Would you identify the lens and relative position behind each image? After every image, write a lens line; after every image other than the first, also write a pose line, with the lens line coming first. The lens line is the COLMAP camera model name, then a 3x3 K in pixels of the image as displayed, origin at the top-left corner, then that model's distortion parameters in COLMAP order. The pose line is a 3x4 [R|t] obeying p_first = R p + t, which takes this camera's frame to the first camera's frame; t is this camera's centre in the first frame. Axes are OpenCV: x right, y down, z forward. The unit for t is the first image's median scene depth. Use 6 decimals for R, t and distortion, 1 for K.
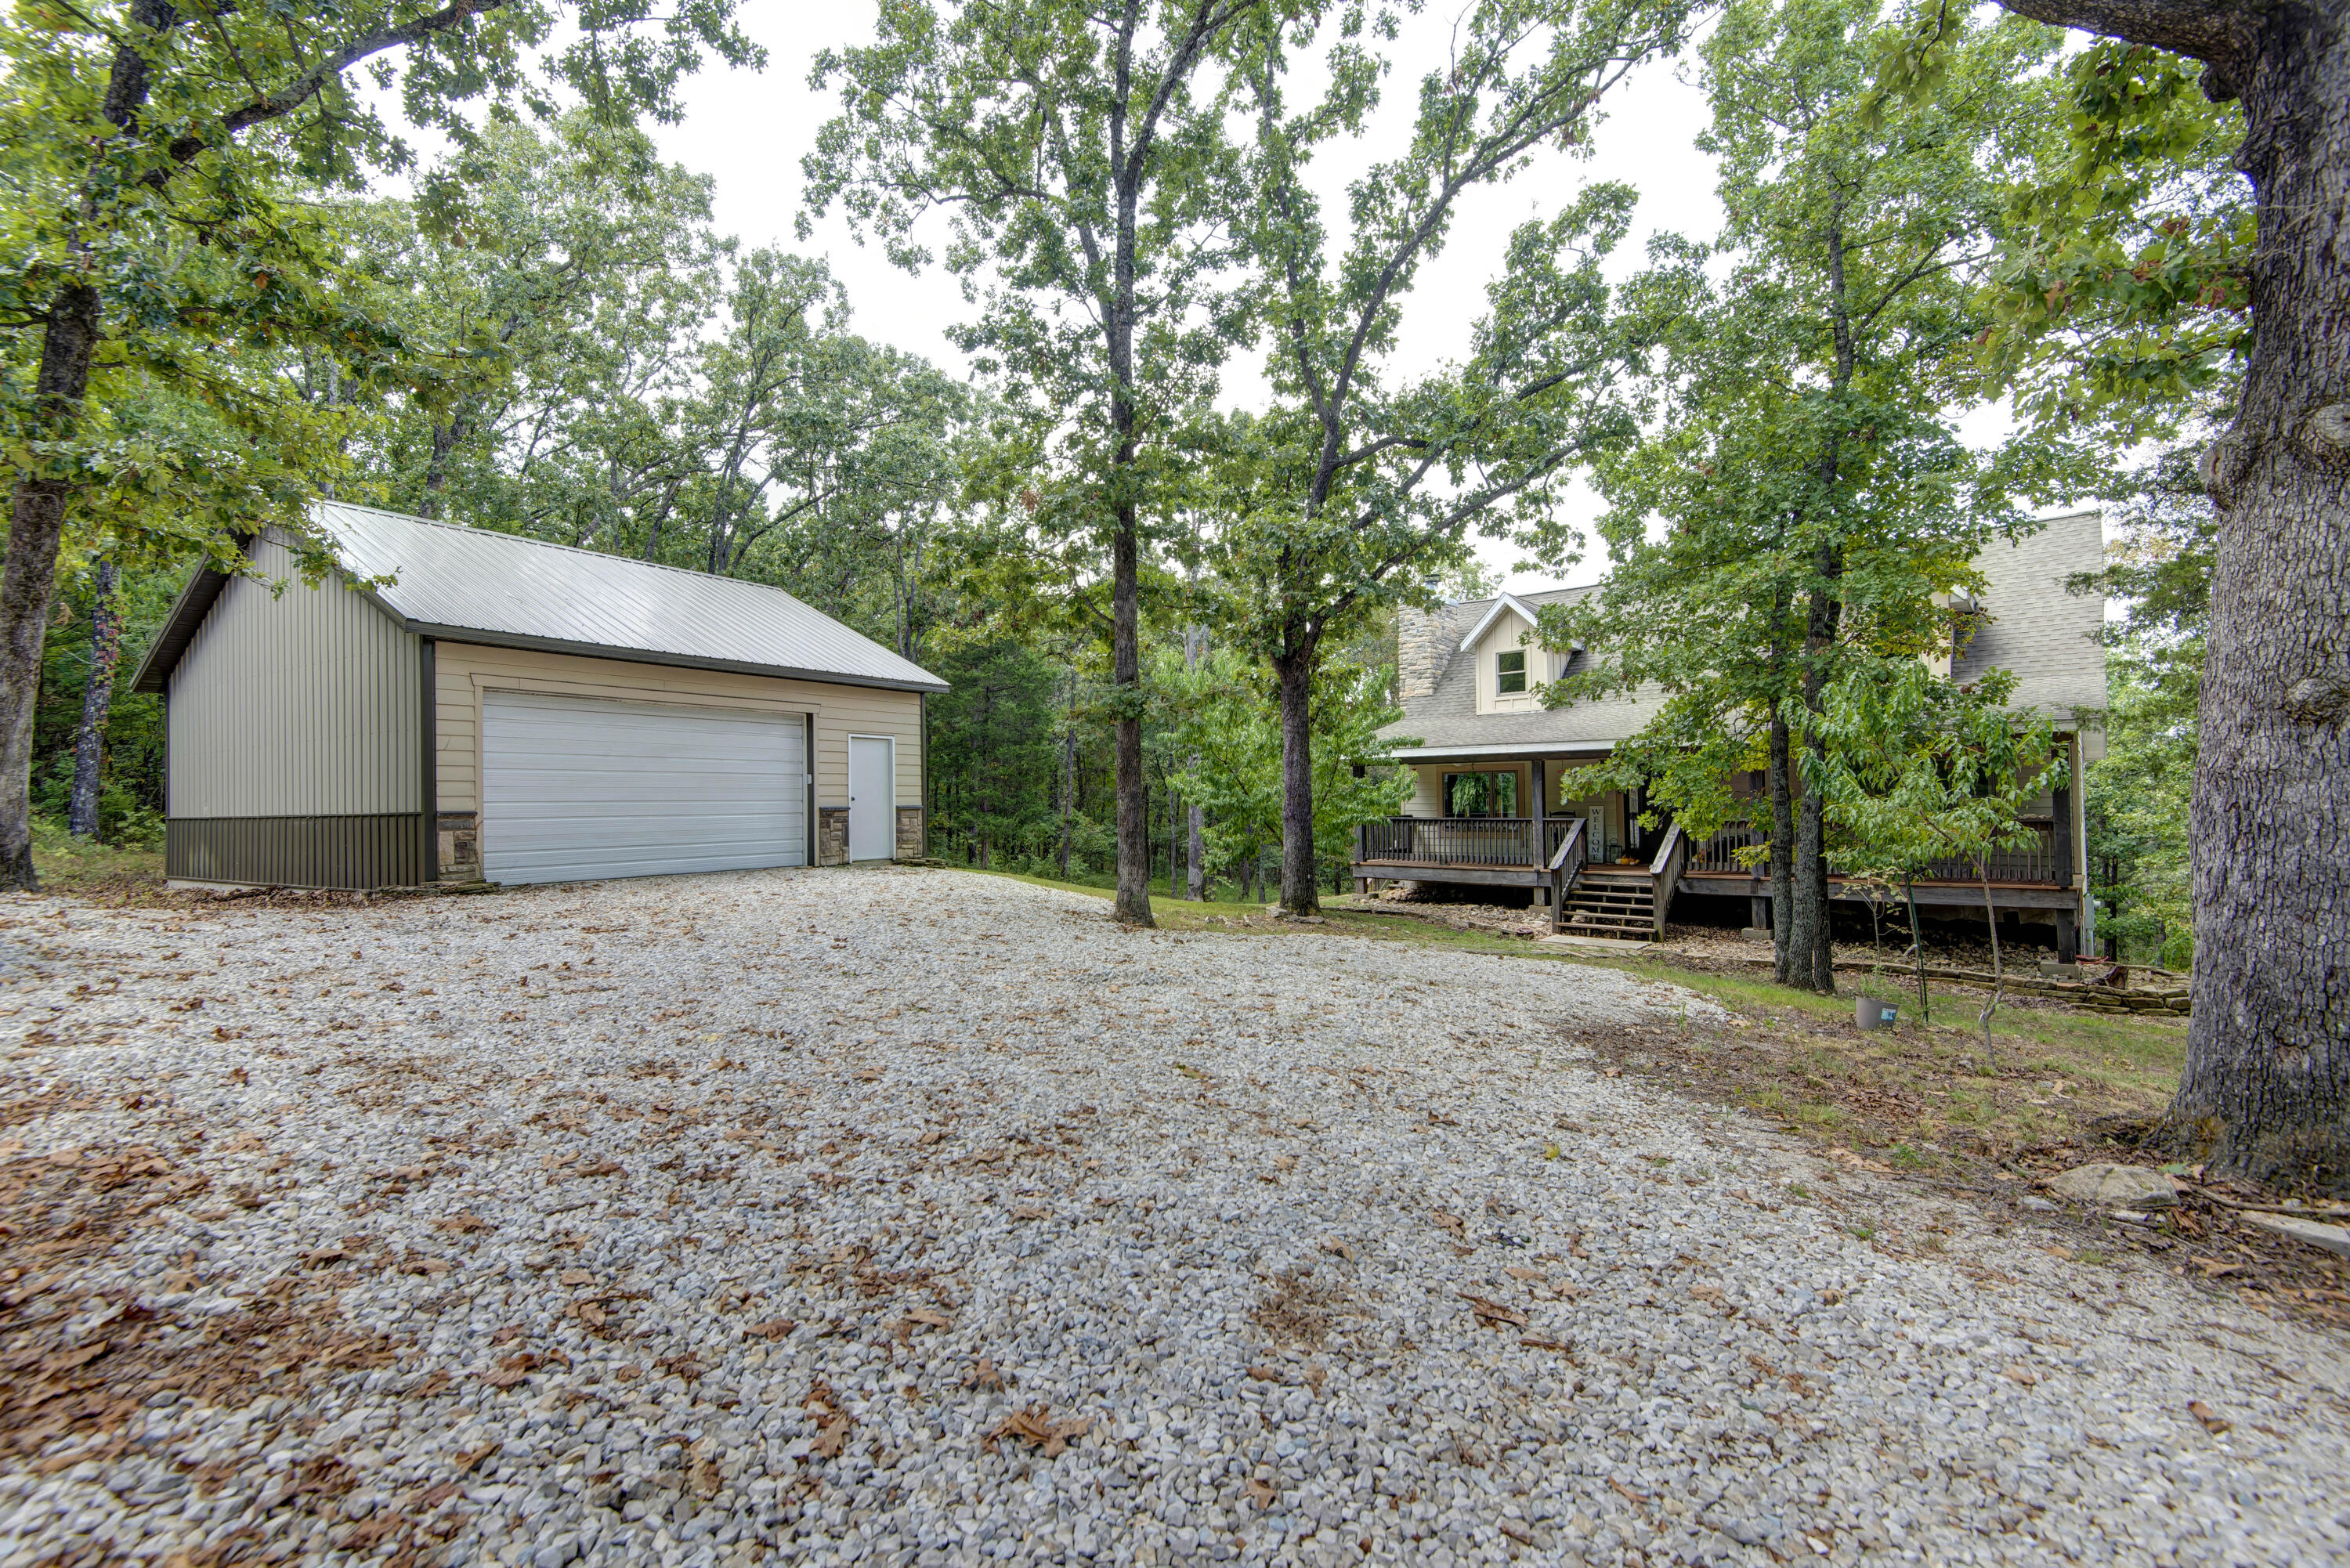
lens RADIAL K [[1091.9, 0, 1185.7], [0, 1091.9, 798.5], [0, 0, 1]] dist [0.011887, -0.007858]
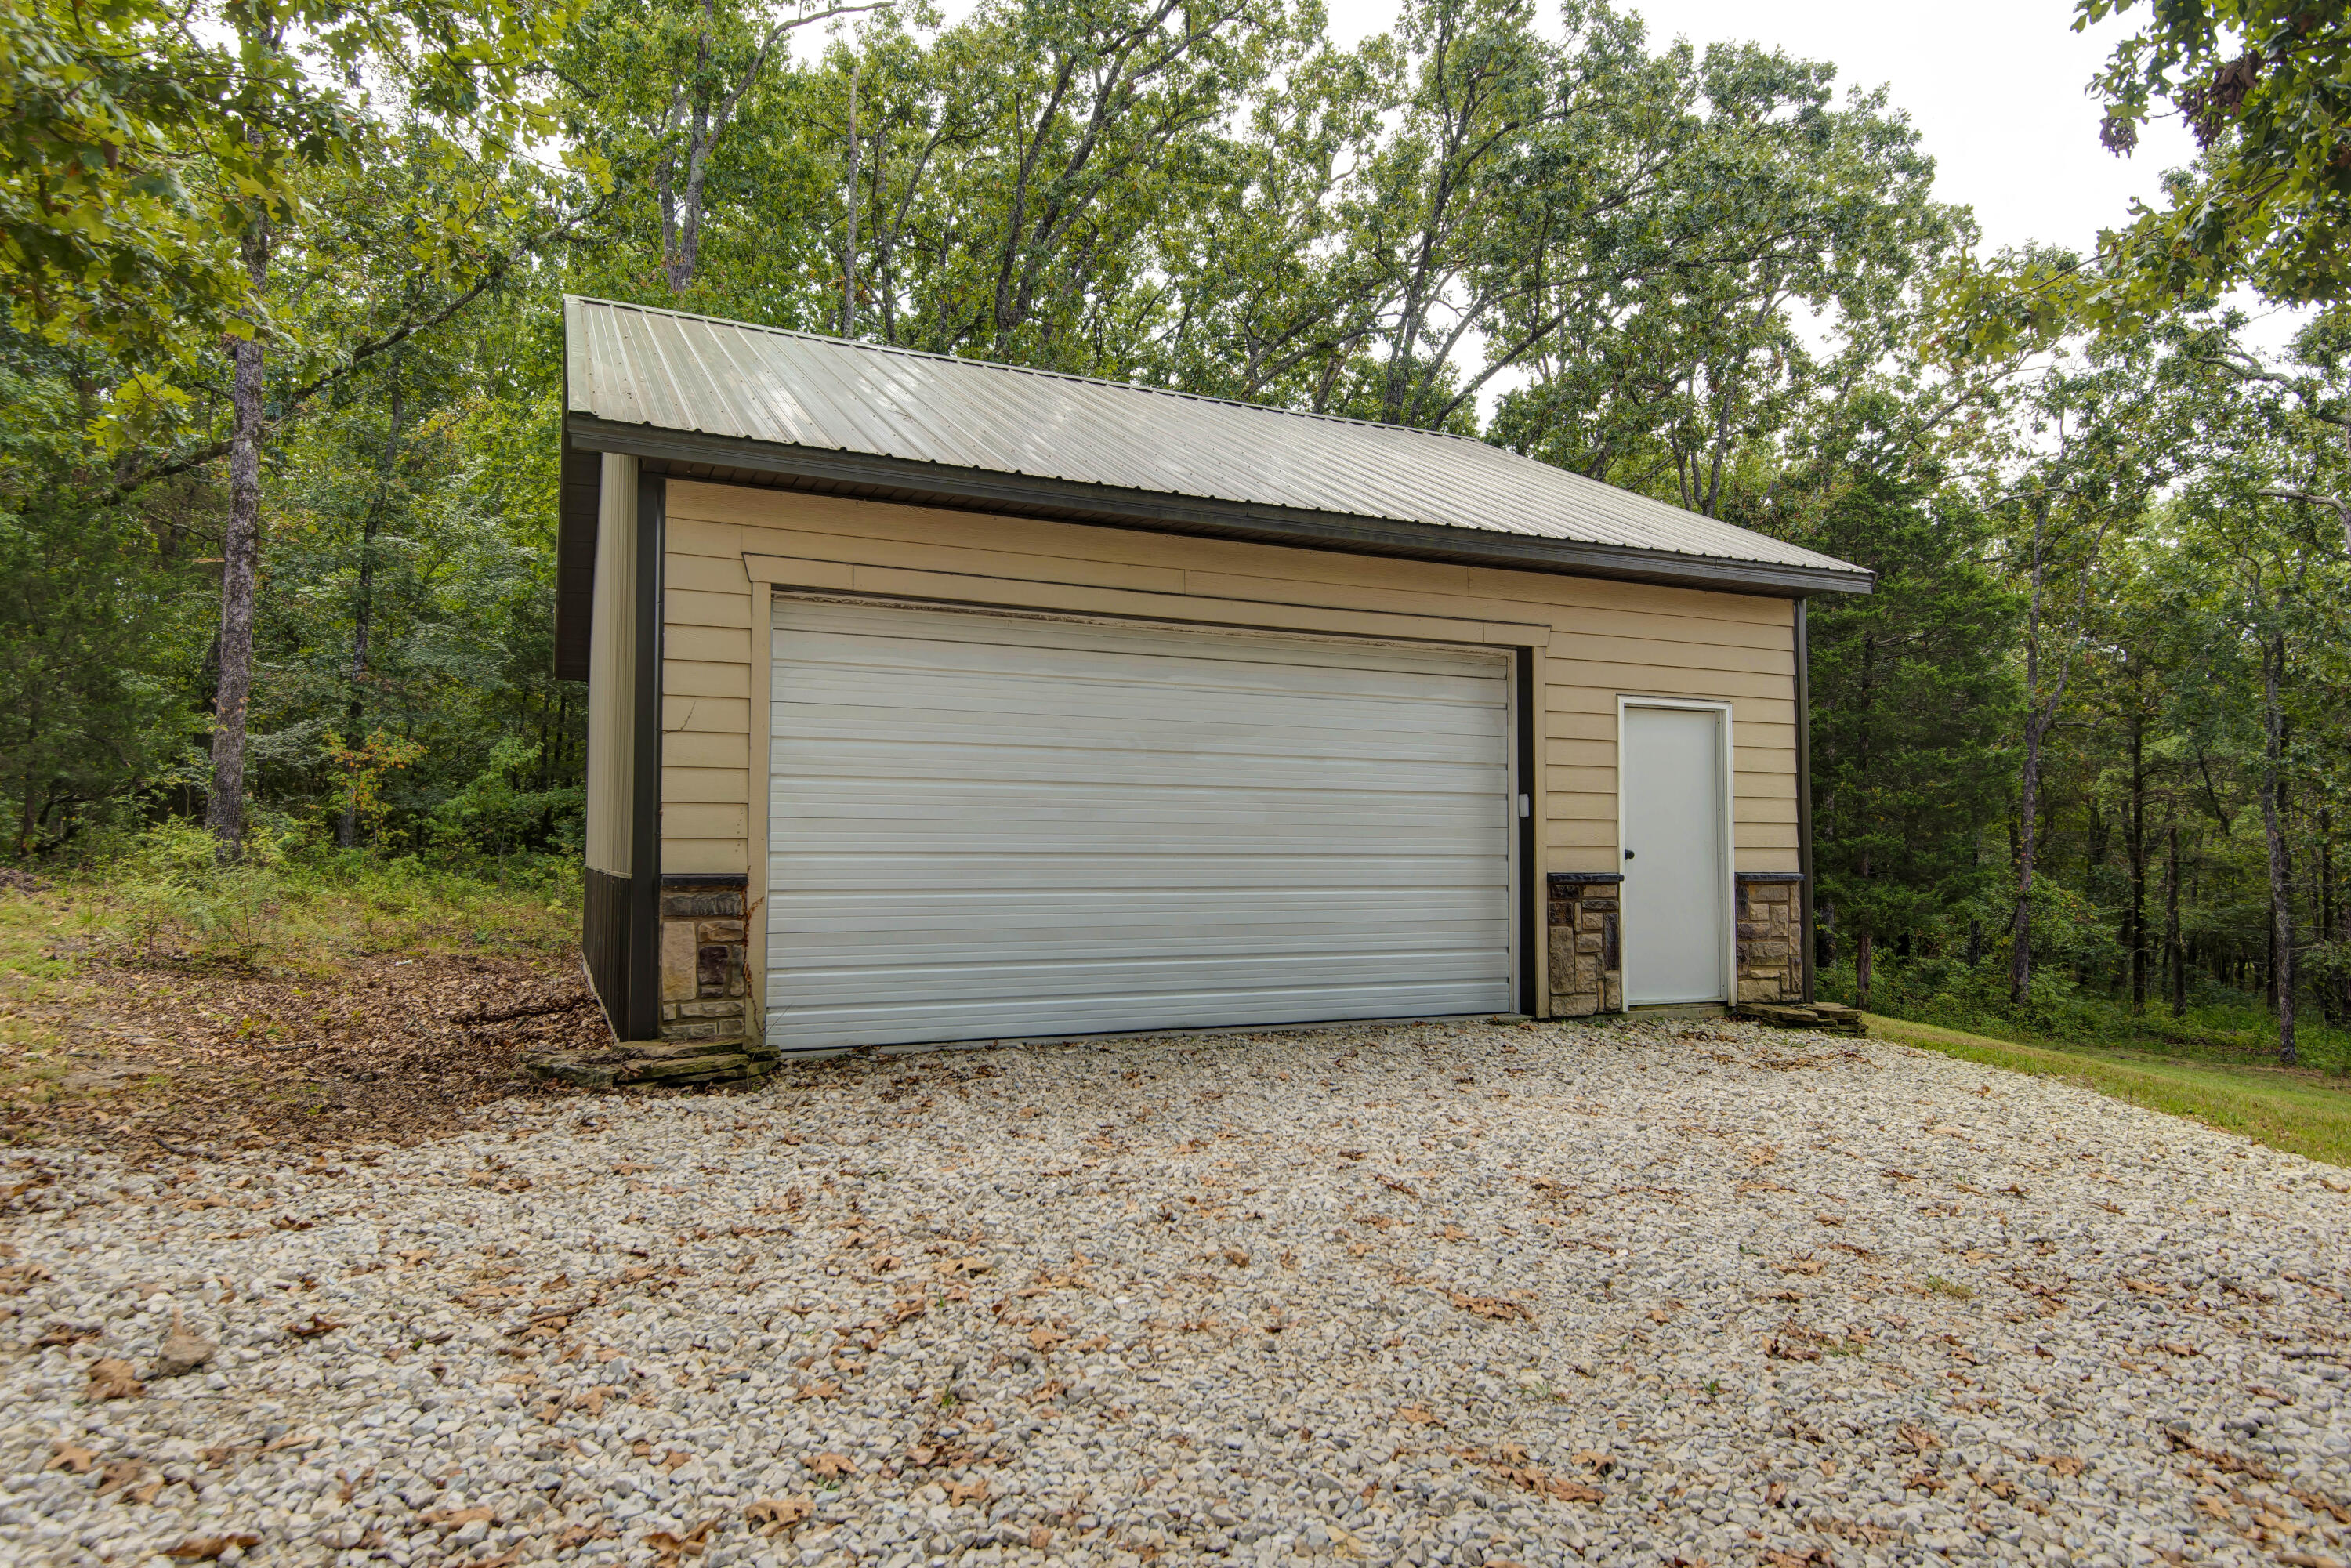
lens RADIAL K [[1392.7, 0, 1154.7], [0, 1392.7, 799.2], [0, 0, 1]] dist [0.002471, -0.003020]
pose [[0.821908, -0.012552, -0.569482, -0.155986], [-0.009754, 0.999300, -0.036104, 0.000235], [0.569537, 0.035229, 0.821211, 0.478783]]
